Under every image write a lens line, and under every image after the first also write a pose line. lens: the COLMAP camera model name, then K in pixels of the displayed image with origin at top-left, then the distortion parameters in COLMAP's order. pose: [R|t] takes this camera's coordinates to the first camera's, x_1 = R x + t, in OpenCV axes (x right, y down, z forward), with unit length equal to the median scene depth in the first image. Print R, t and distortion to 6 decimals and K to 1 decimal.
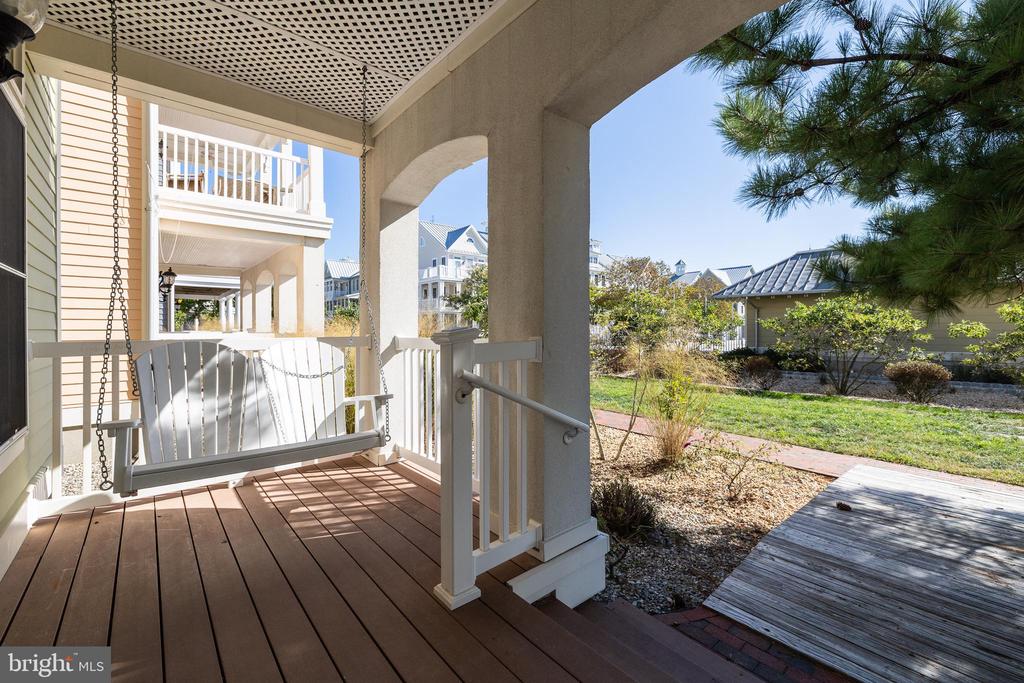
lens RADIAL K [[427.5, 0, 522.0], [0, 427.5, 323.7], [0, 0, 1]] dist [-0.000476, -0.000192]
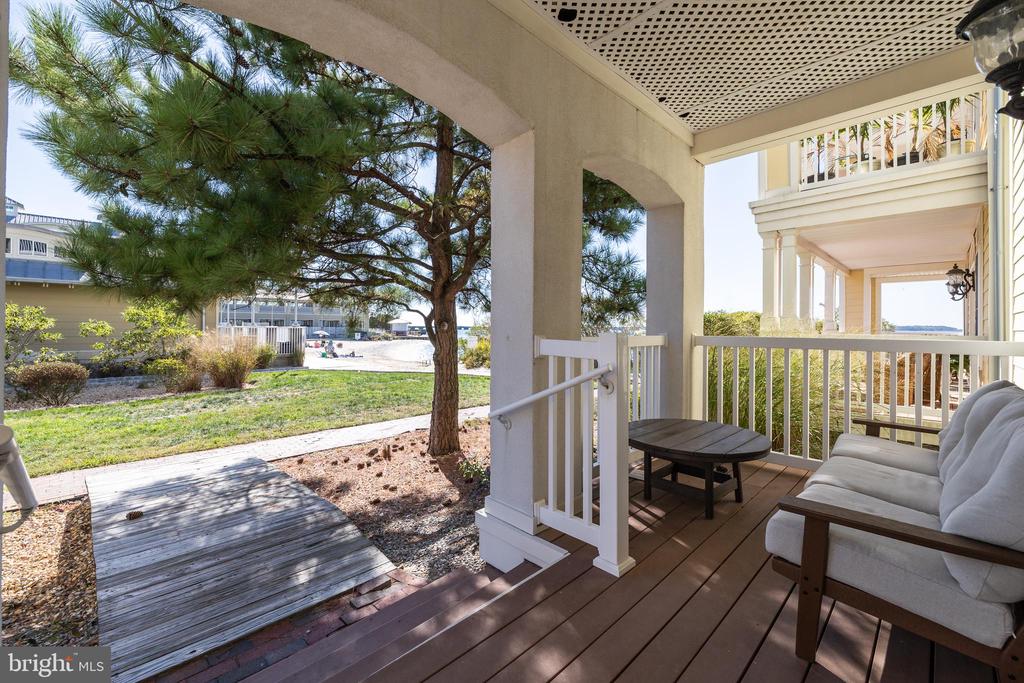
lens RADIAL K [[427.5, 0, 510.8], [0, 427.5, 335.2], [0, 0, 1]] dist [-0.000476, -0.000192]
pose [[-0.061040, -0.013608, 0.998043, -0.244137], [-0.015888, 0.999794, 0.012660, 0.006120], [-0.998009, -0.015084, -0.061244, 0.244162]]
